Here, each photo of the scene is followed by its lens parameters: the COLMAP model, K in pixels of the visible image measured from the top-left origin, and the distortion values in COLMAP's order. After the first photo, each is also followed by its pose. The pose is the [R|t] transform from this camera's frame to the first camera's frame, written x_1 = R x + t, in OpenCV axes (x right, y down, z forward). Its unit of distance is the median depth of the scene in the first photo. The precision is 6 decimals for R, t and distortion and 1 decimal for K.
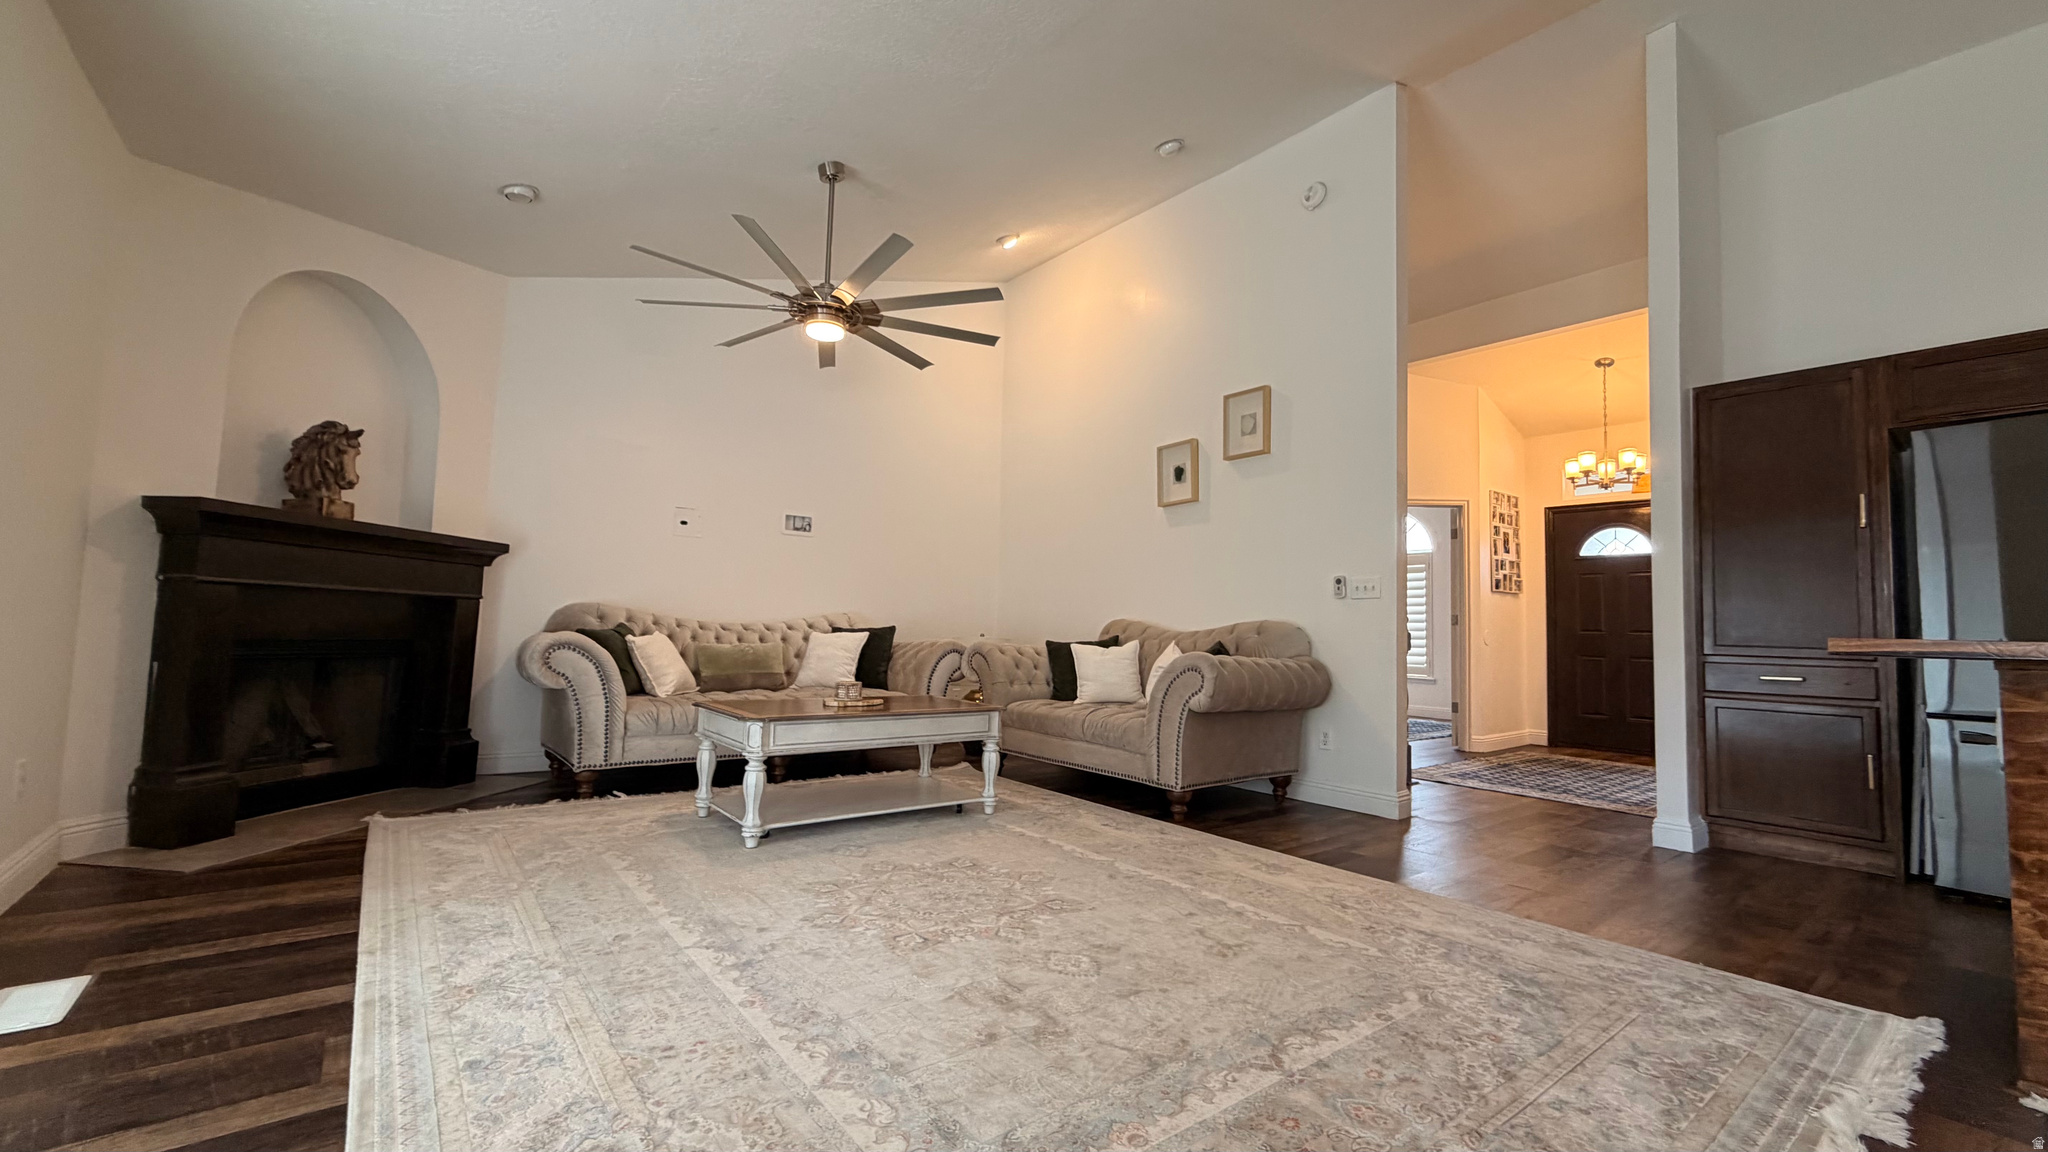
lens RADIAL K [[817.1, 0, 1012.7], [0, 817.1, 577.2], [0, 0, 1]] dist [0.000849, 0.000118]
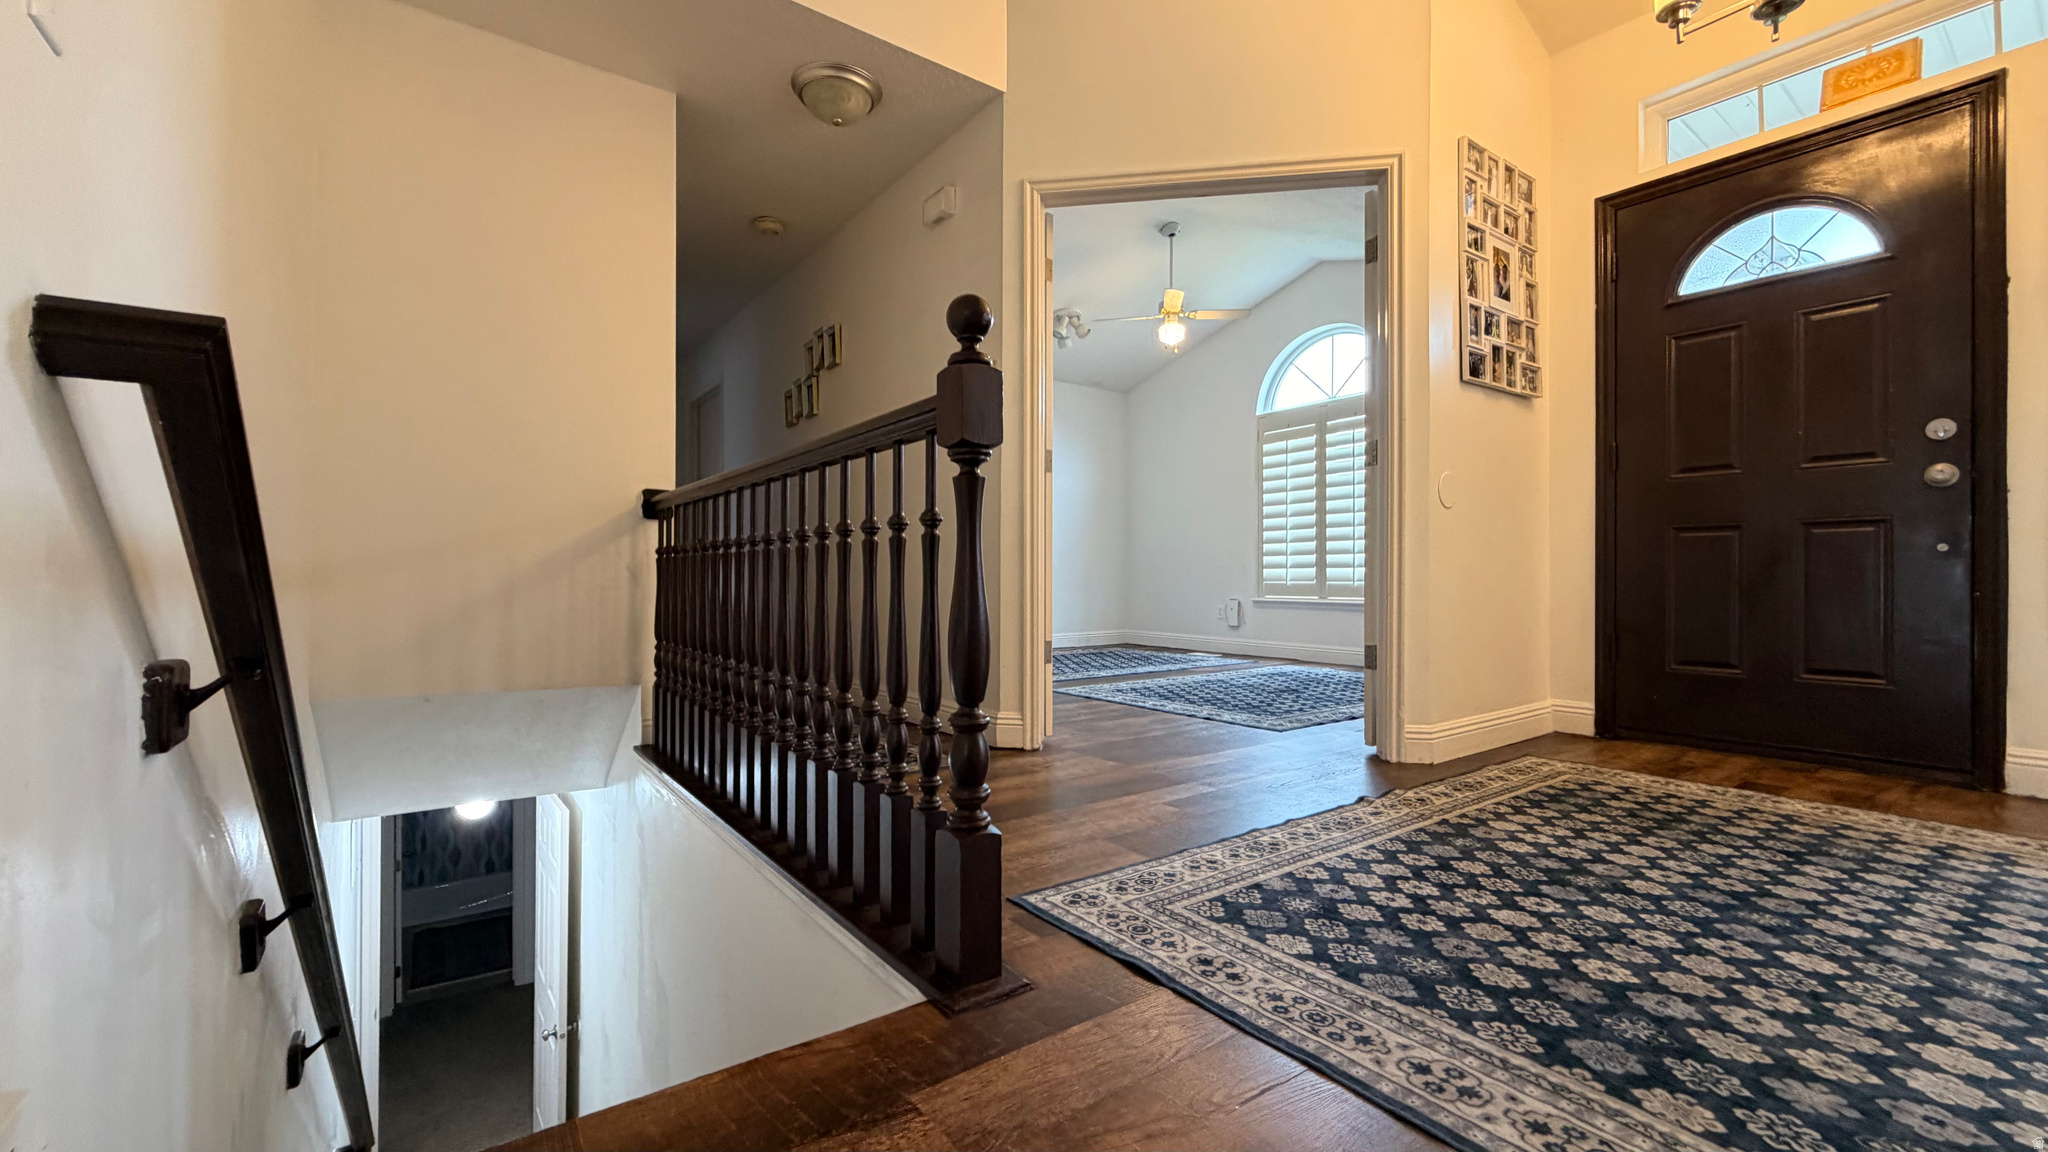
lens RADIAL K [[817.1, 0, 1009.0], [0, 817.1, 582.5], [0, 0, 1]] dist [0.000849, 0.000118]
pose [[0.998564, -0.028701, -0.045245, 0.738022], [0.031642, 0.997338, 0.065697, 0.170872], [0.043239, -0.067034, 0.996813, 1.126241]]
